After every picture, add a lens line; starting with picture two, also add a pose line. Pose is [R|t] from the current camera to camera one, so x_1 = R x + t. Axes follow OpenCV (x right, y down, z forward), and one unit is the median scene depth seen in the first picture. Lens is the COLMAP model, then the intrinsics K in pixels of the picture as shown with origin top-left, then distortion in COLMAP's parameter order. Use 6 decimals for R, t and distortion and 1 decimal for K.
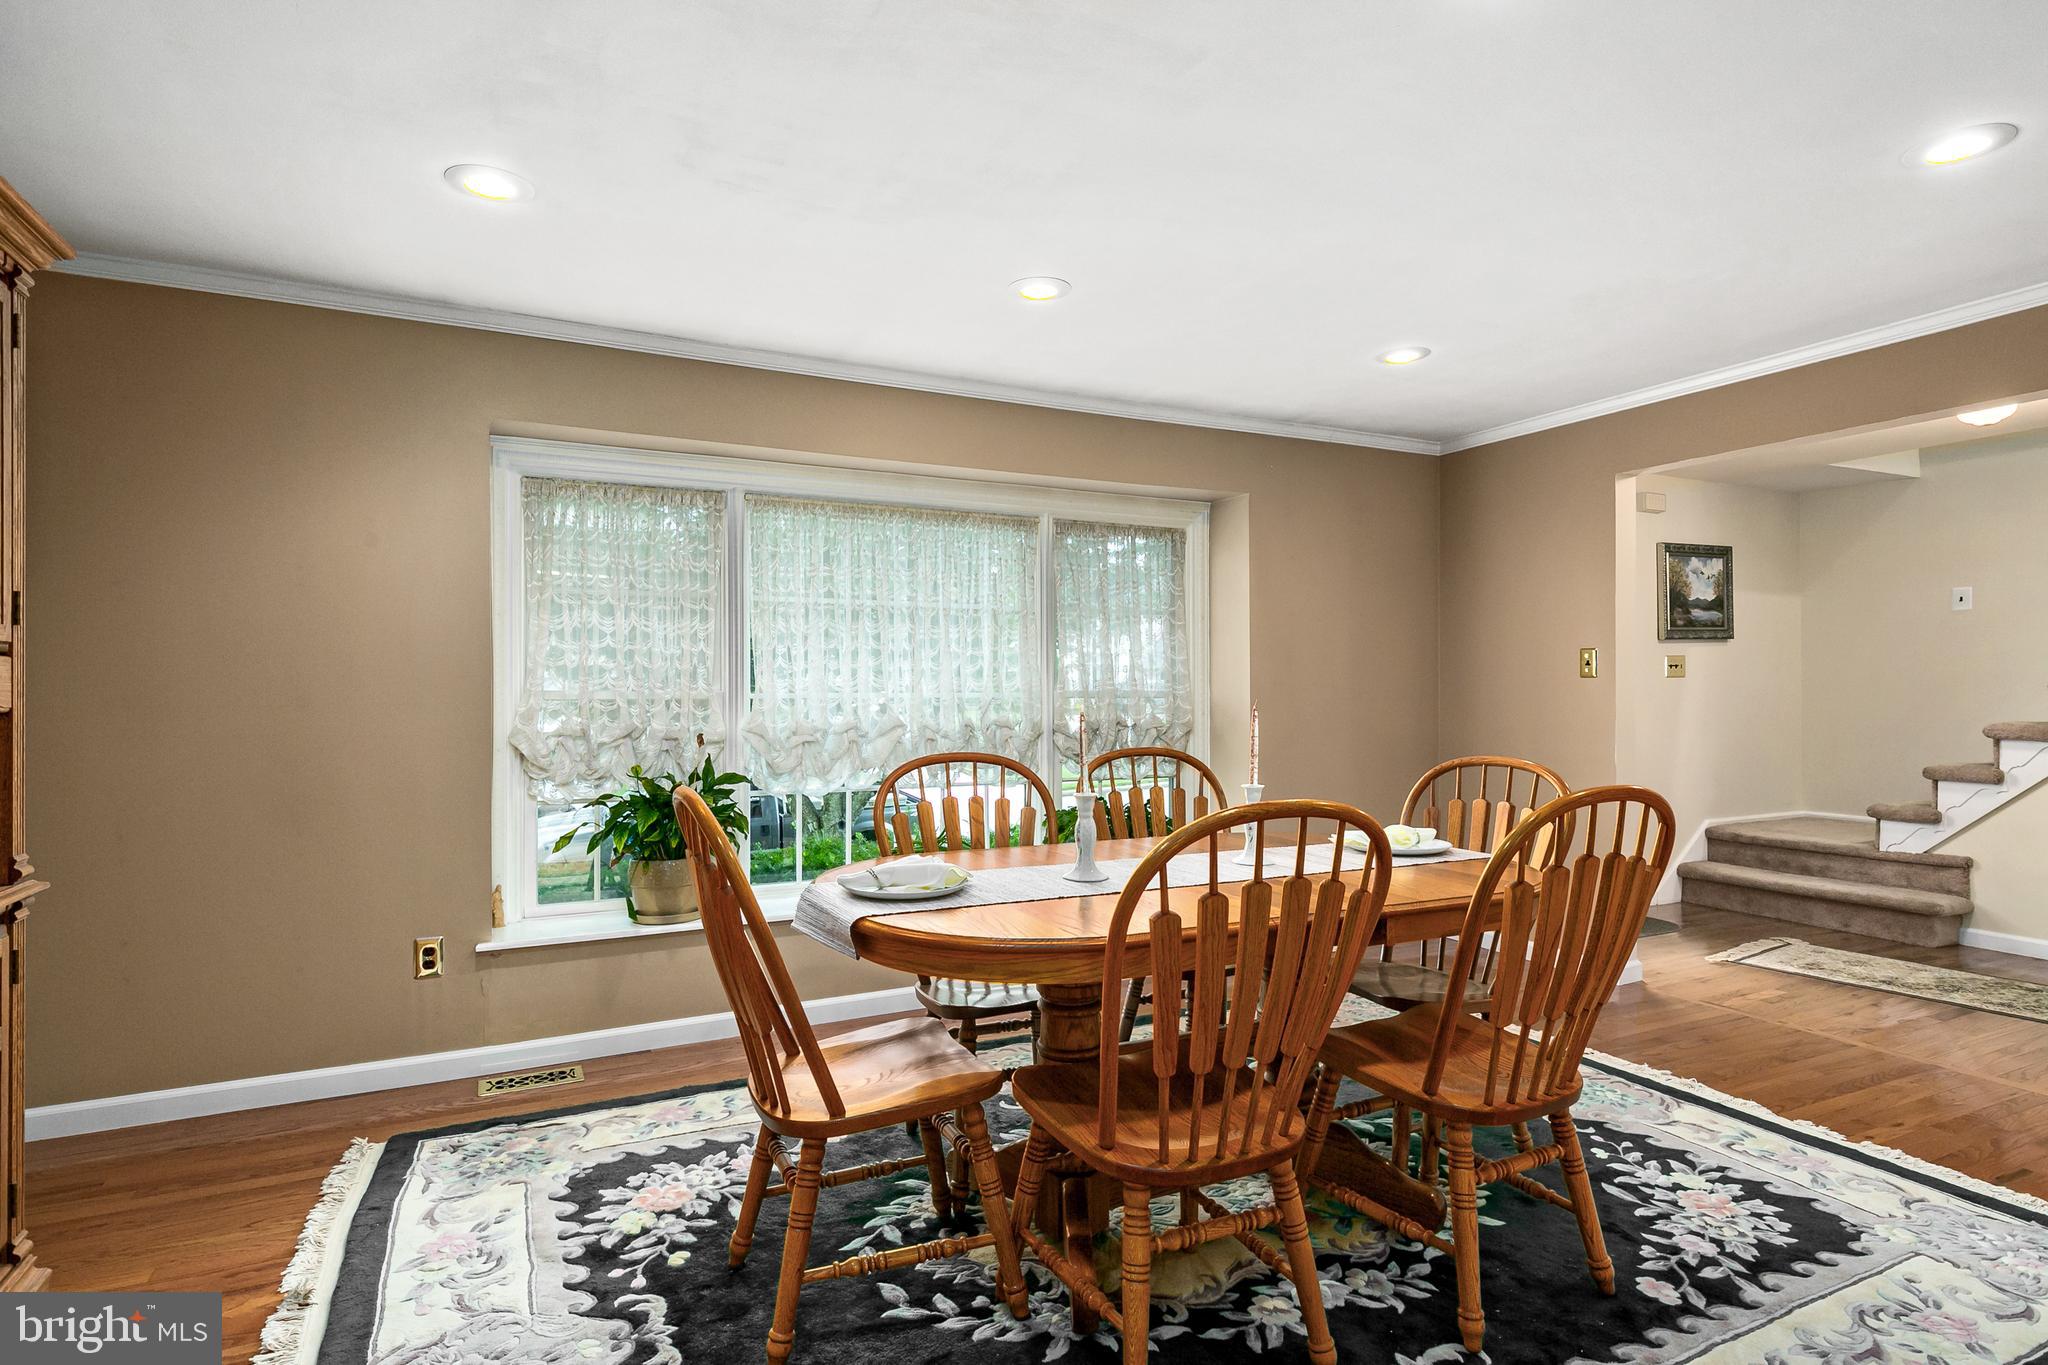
lens RADIAL K [[1055.9, 0, 1022.1], [0, 1055.9, 685.5], [0, 0, 1]] dist [-0.002564, -0.000396]
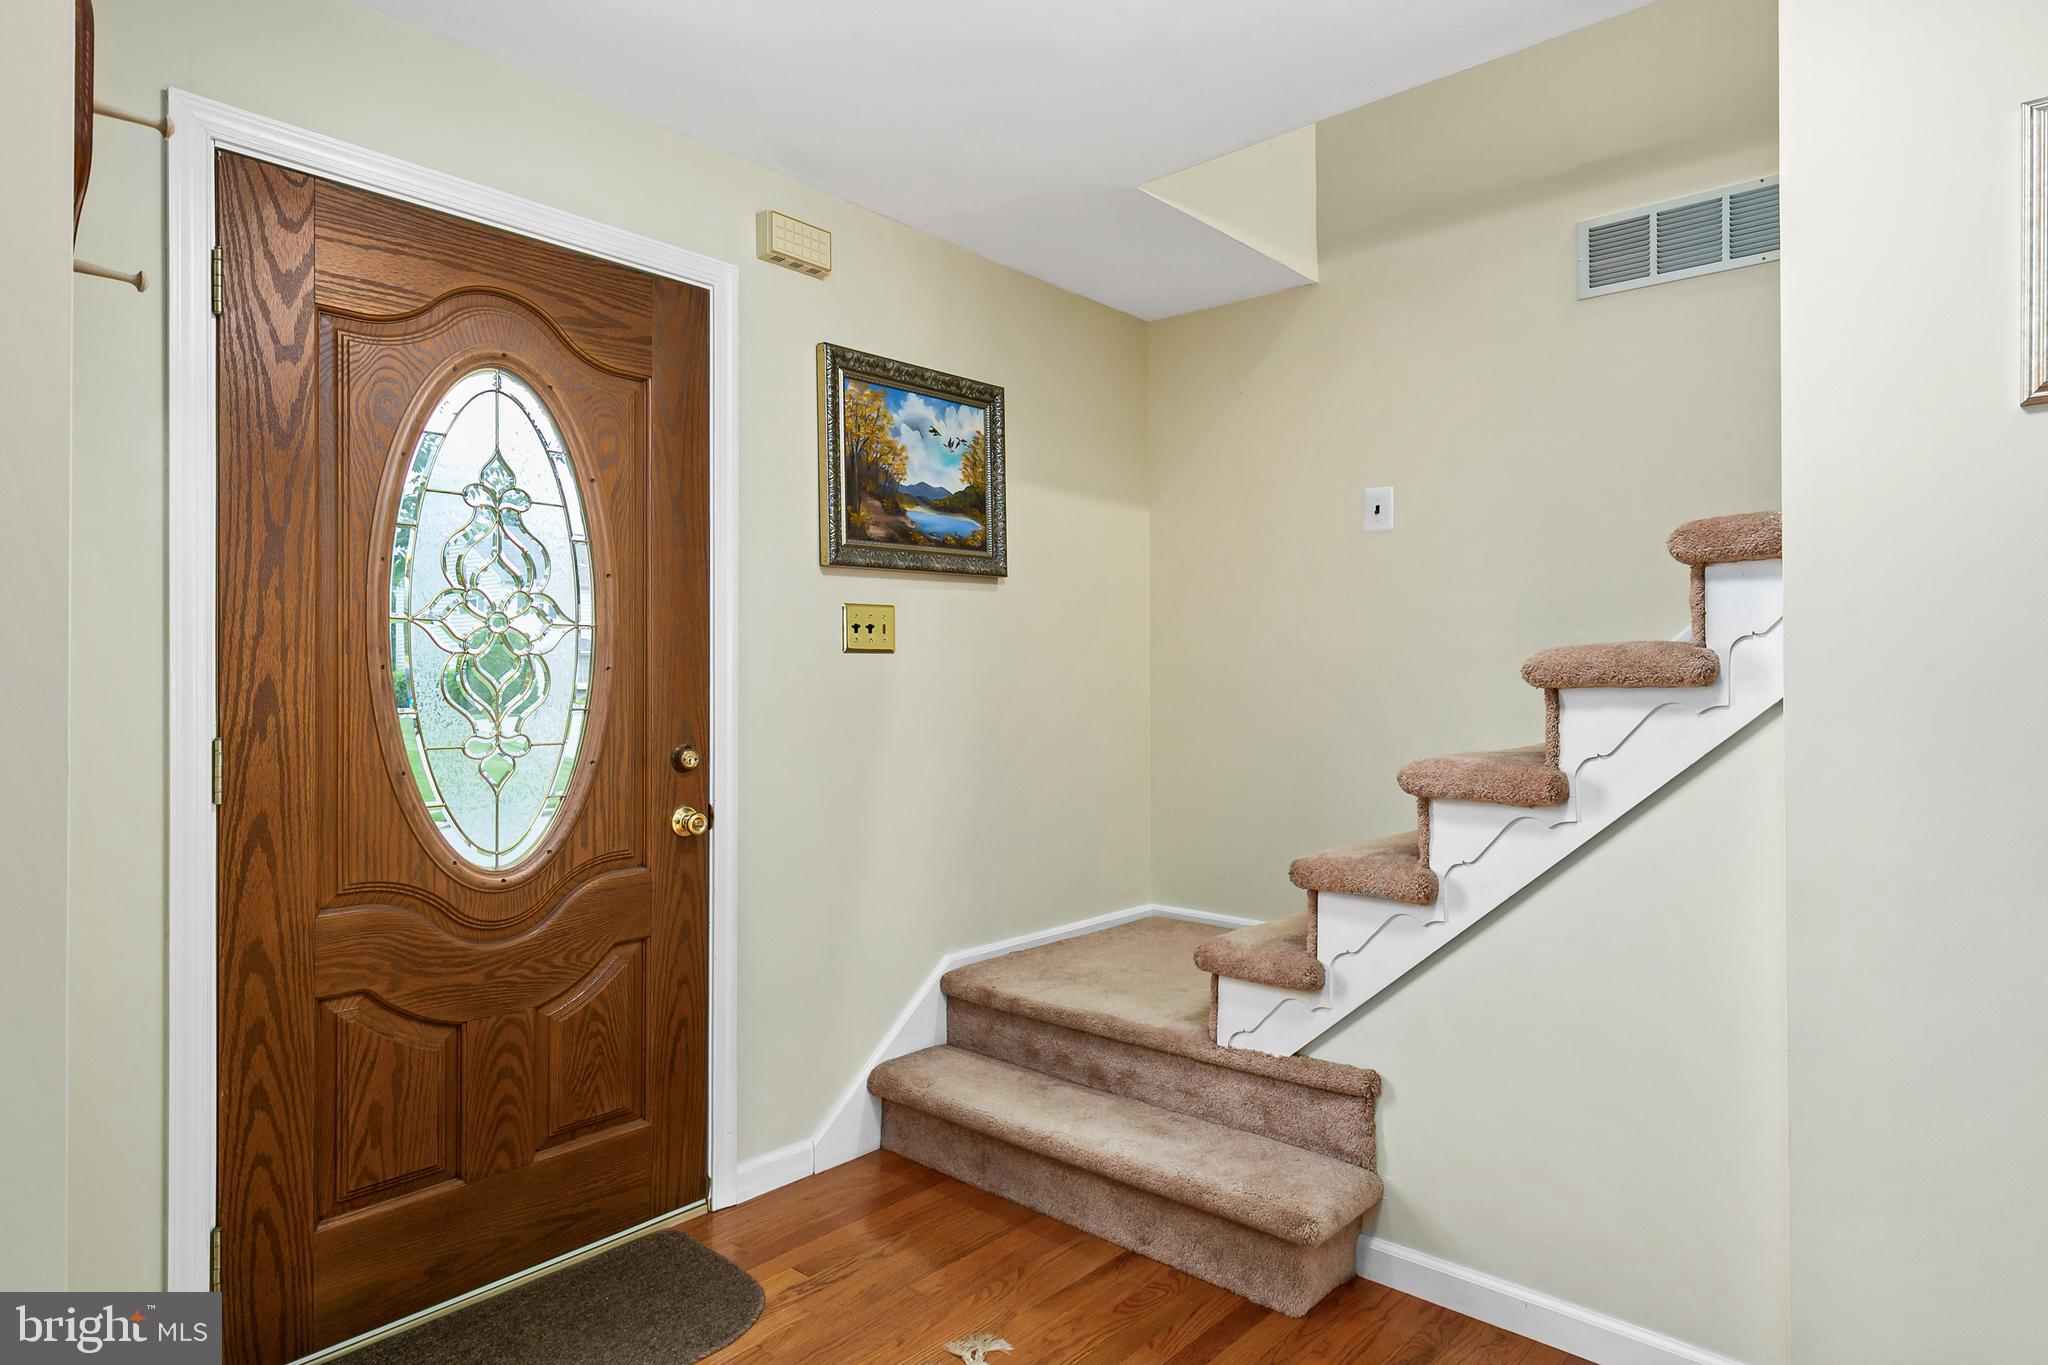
lens RADIAL K [[1116.1, 0, 1024.2], [0, 1116.1, 681.1], [0, 0, 1]] dist [0.004151, -0.001715]
pose [[0.925690, 0.001326, 0.378281, 0.518090], [-0.000791, 0.999998, -0.001567, 0.004990], [-0.378282, 0.001151, 0.925690, 0.551543]]
